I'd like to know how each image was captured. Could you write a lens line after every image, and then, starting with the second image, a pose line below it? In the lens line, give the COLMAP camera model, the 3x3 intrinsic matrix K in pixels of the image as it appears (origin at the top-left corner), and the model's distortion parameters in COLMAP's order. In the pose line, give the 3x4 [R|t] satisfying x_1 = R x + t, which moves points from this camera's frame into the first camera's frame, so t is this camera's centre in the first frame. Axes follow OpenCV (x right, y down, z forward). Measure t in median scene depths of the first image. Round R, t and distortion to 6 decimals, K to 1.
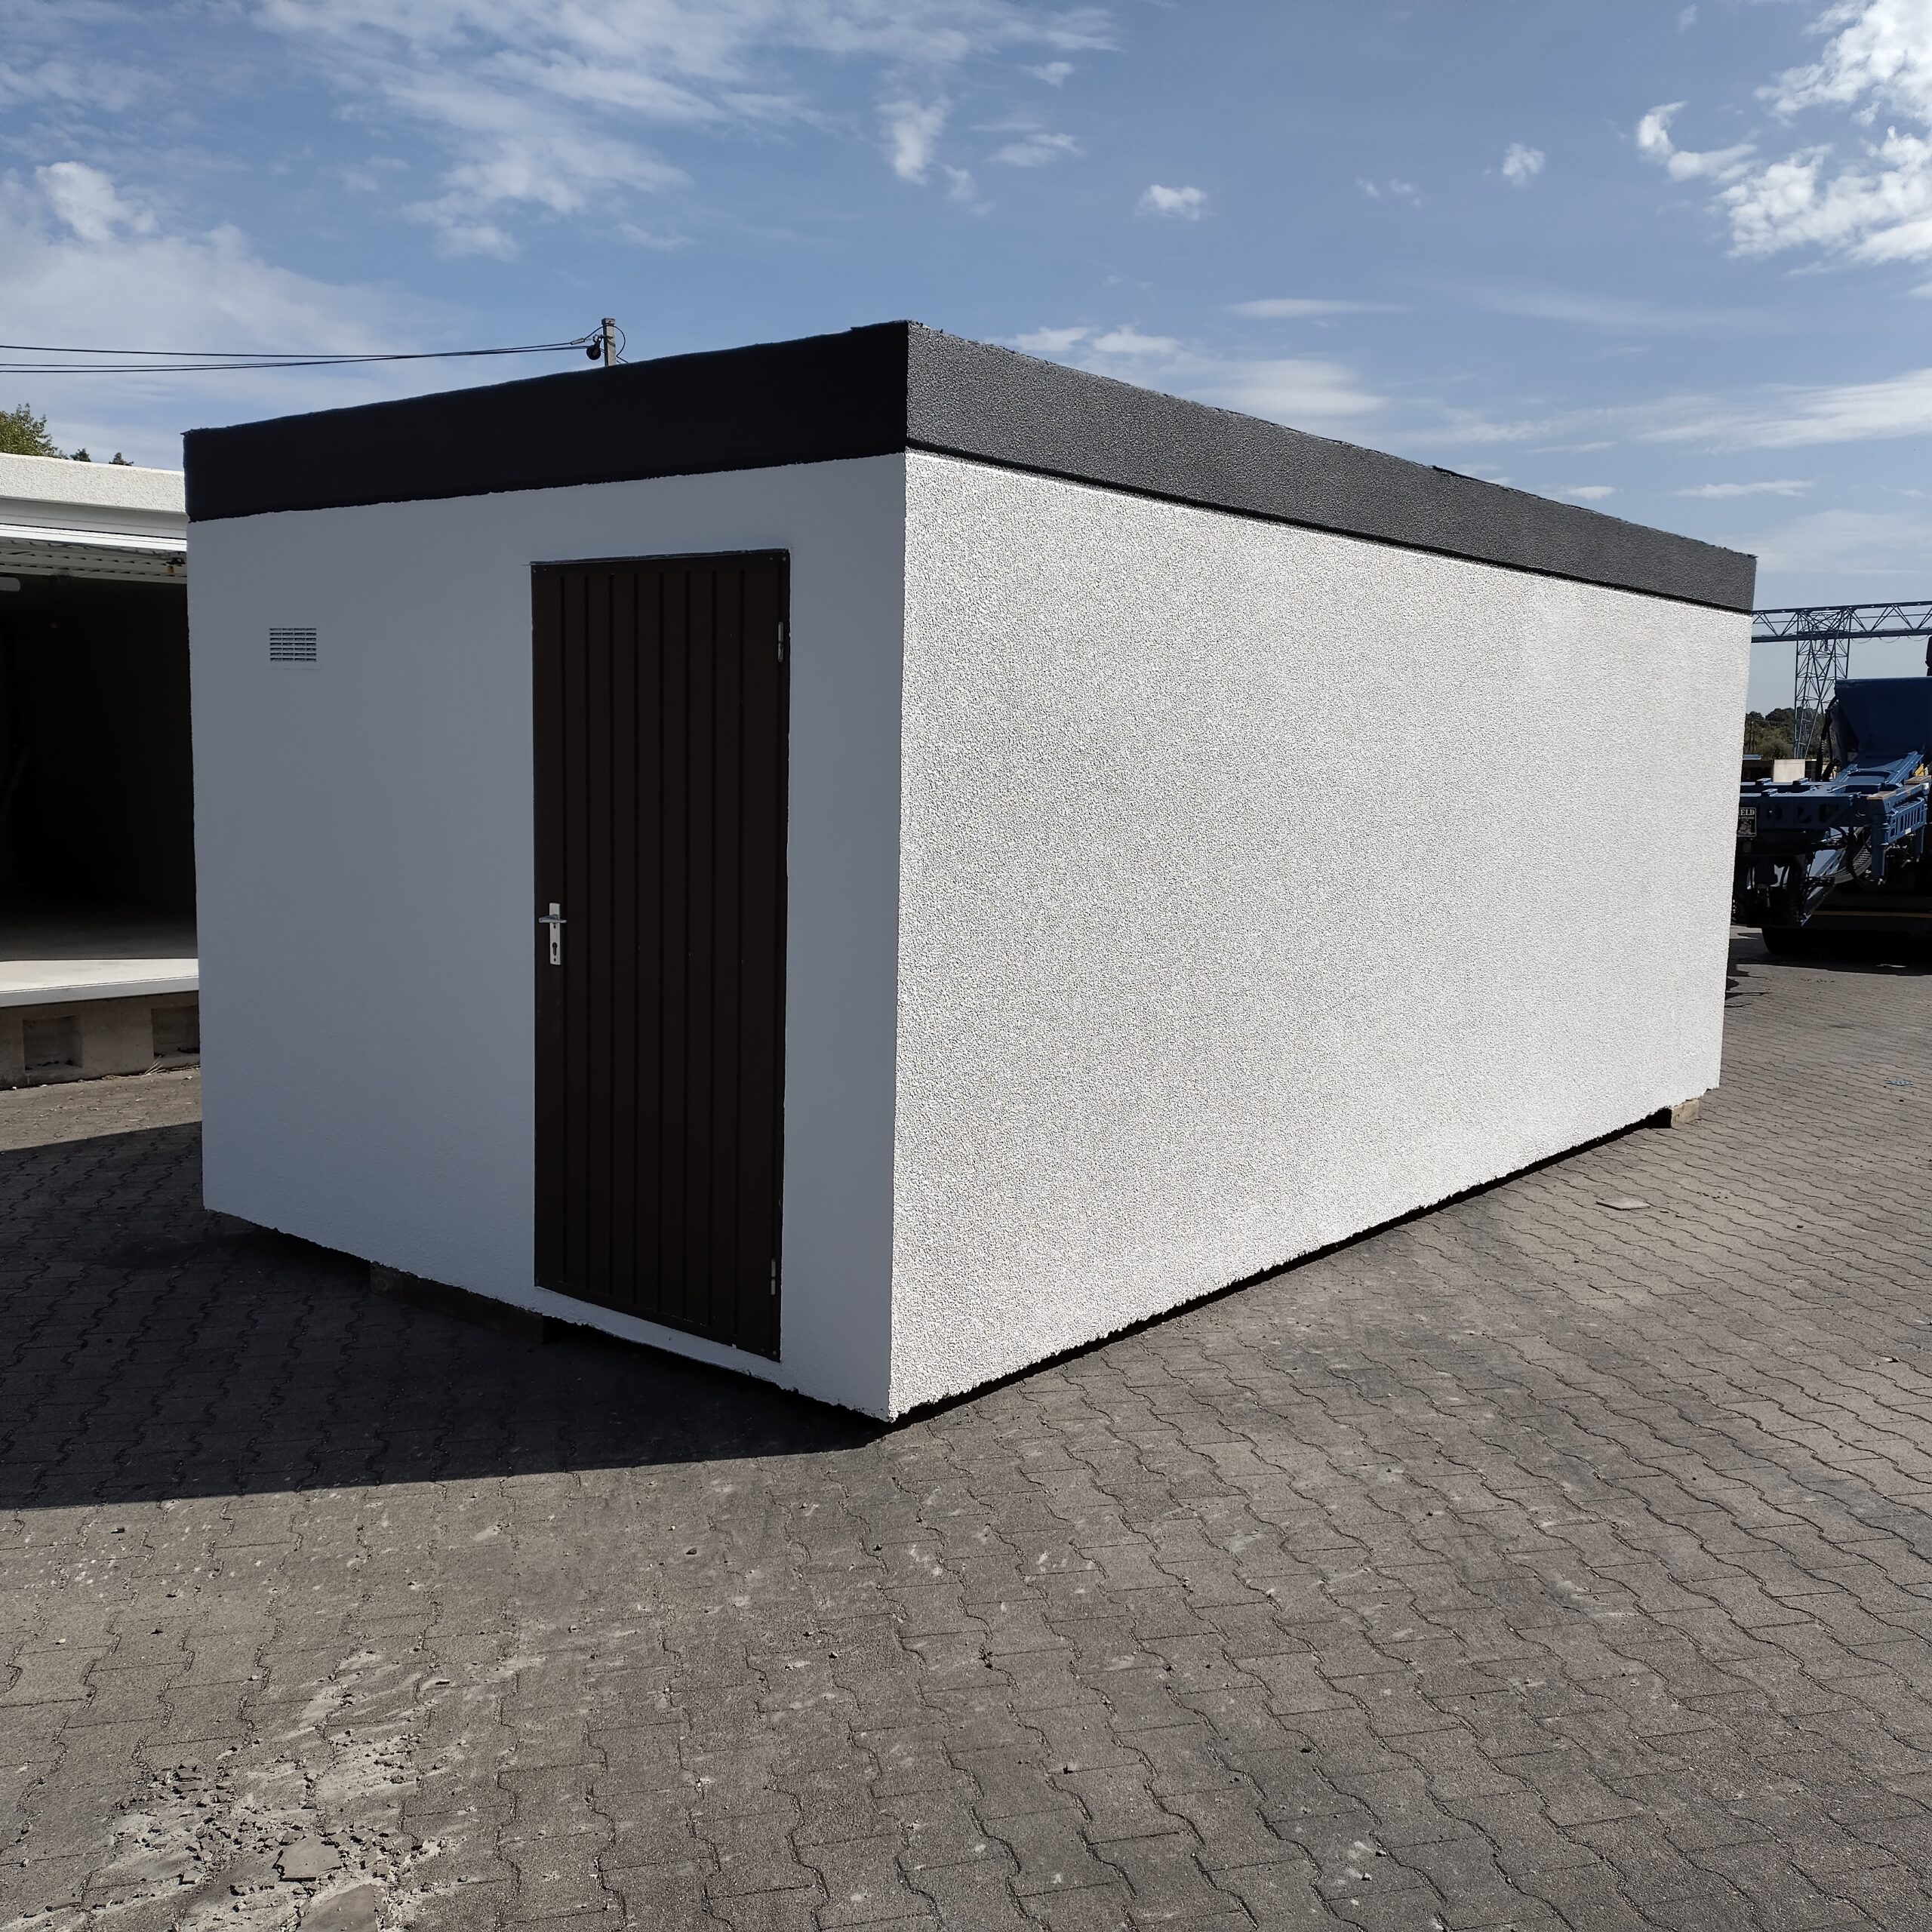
lens RADIAL K [[1883.5, 0, 990.1], [0, 1883.5, 948.5], [0, 0, 1]] dist [0.088804, -0.152713]
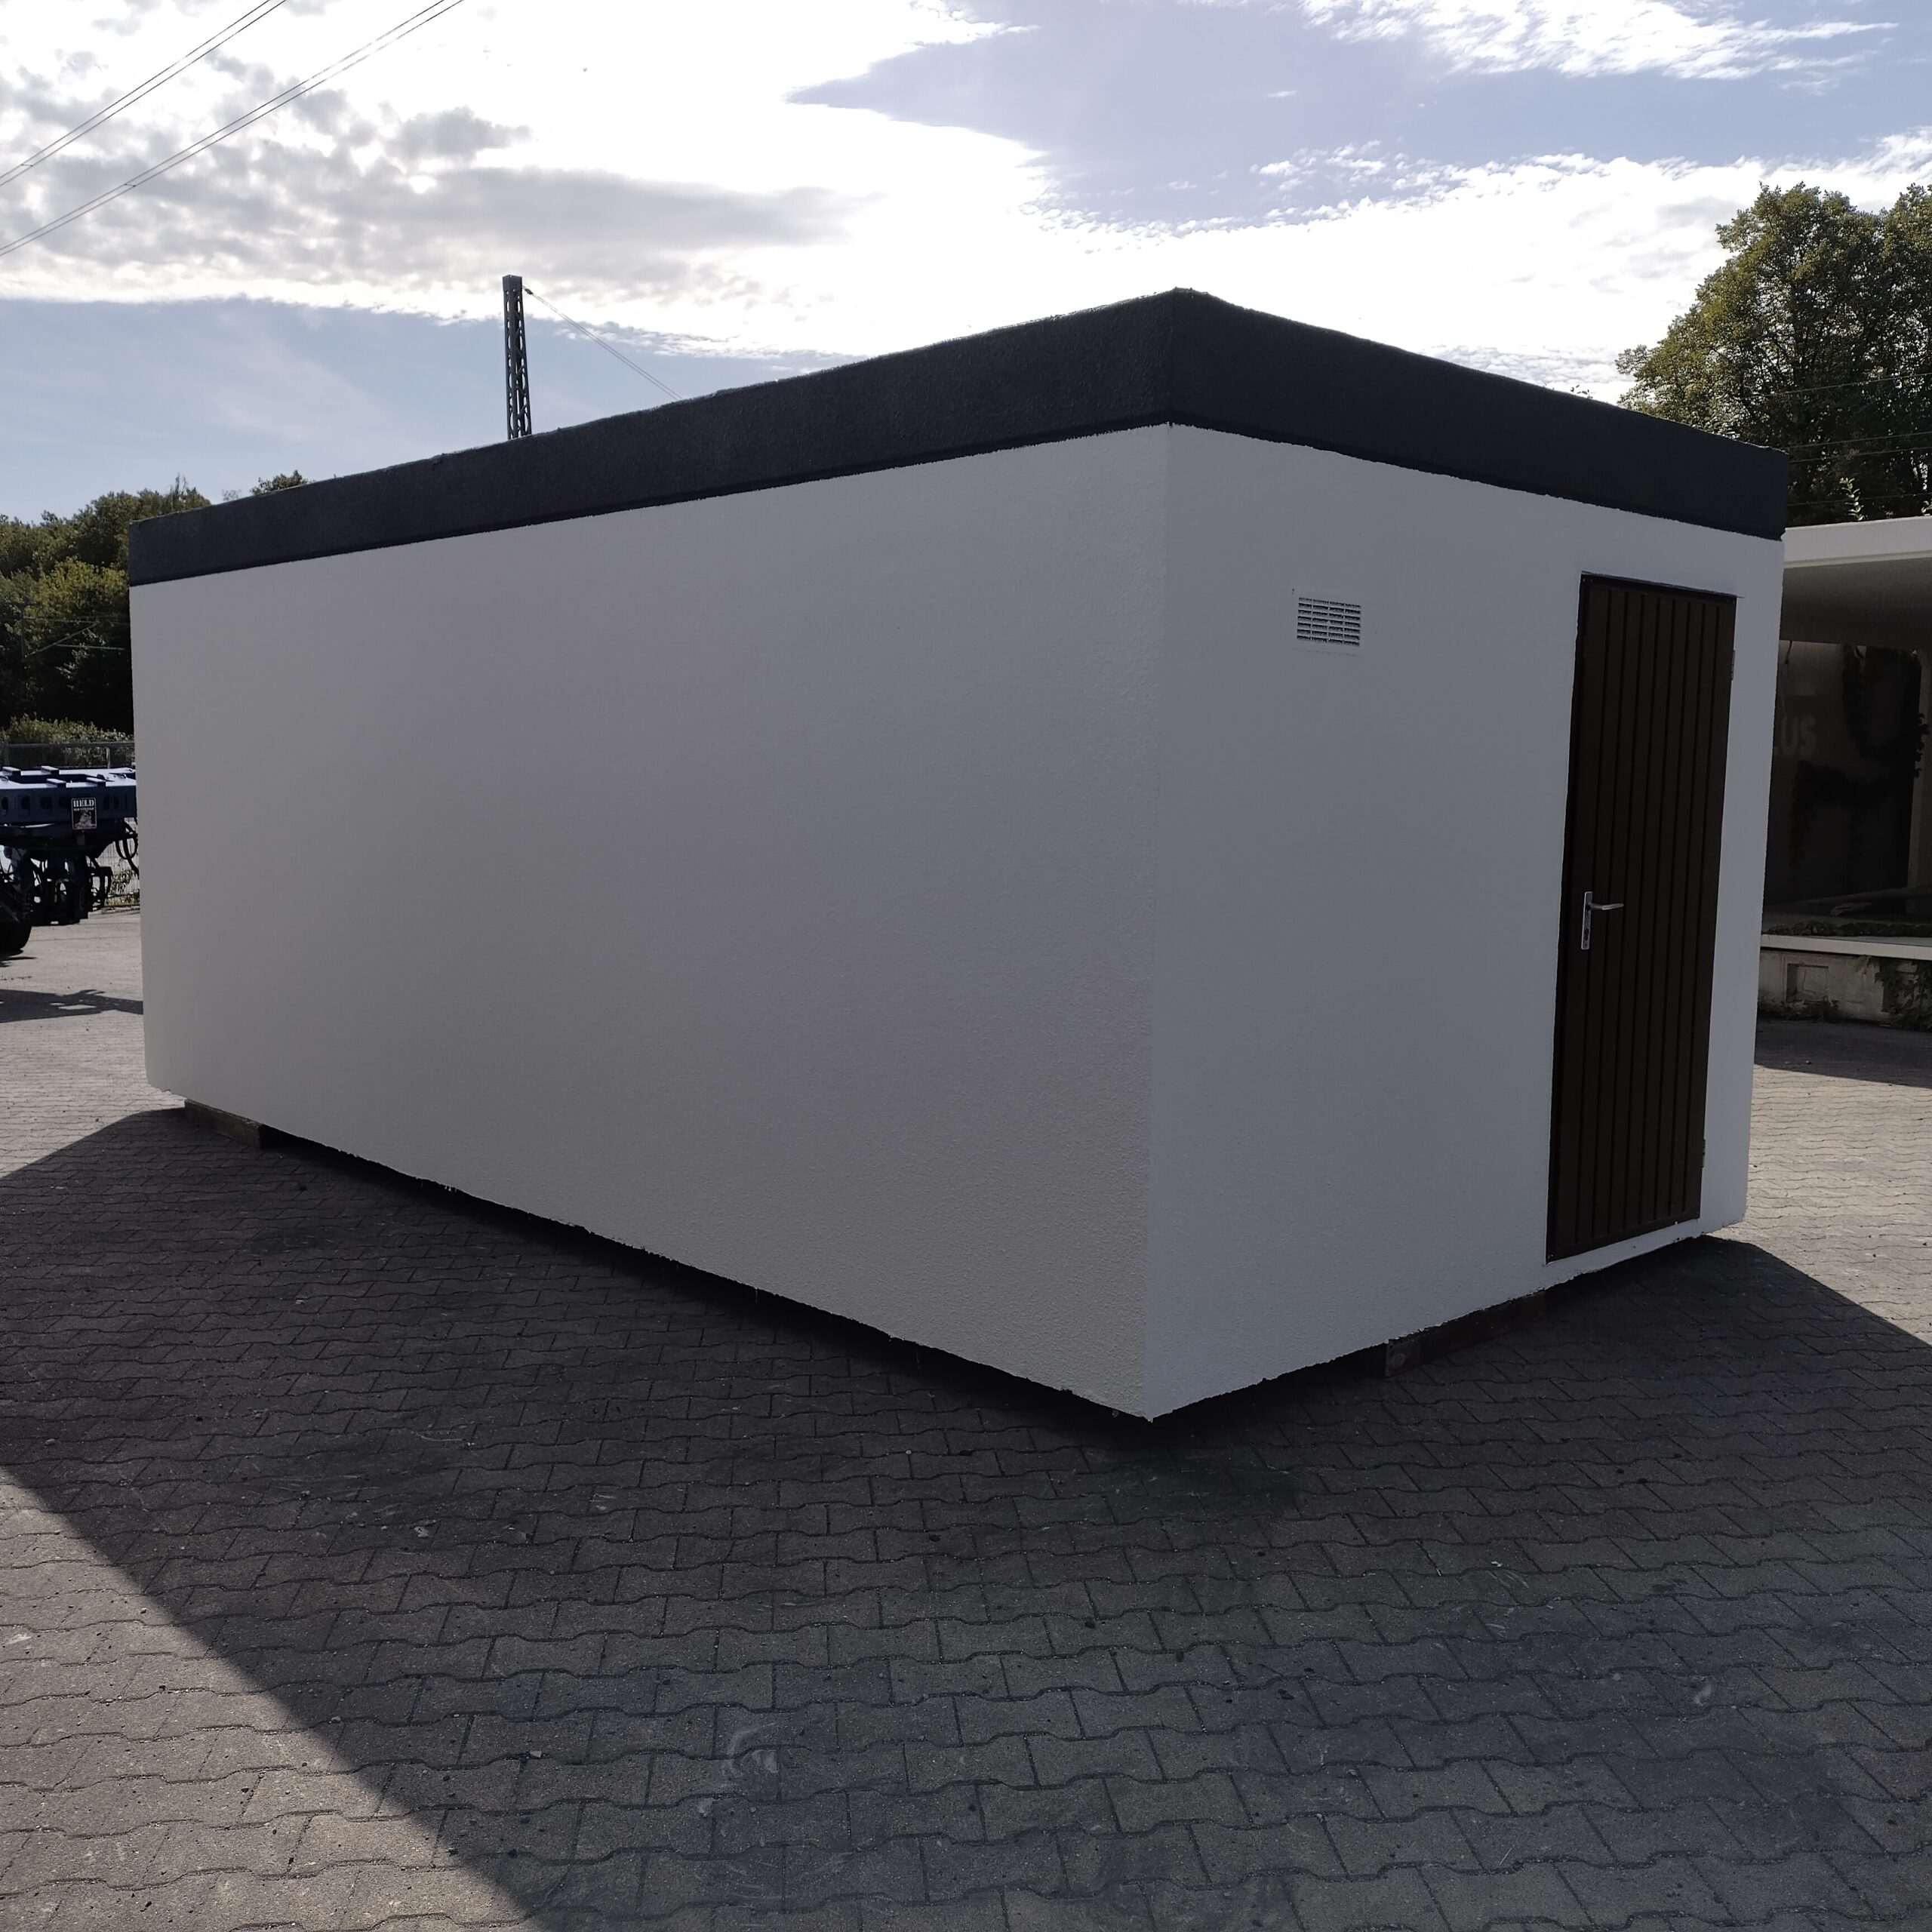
lens RADIAL K [[1836.0, 0, 990.0], [0, 1836.0, 969.9], [0, 0, 1]] dist [0.126806, -0.224357]
pose [[0.152936, -0.125105, 0.980285, -1.285571], [0.101741, 0.988677, 0.110303, -0.128065], [-0.982985, 0.082866, 0.163933, 1.132505]]
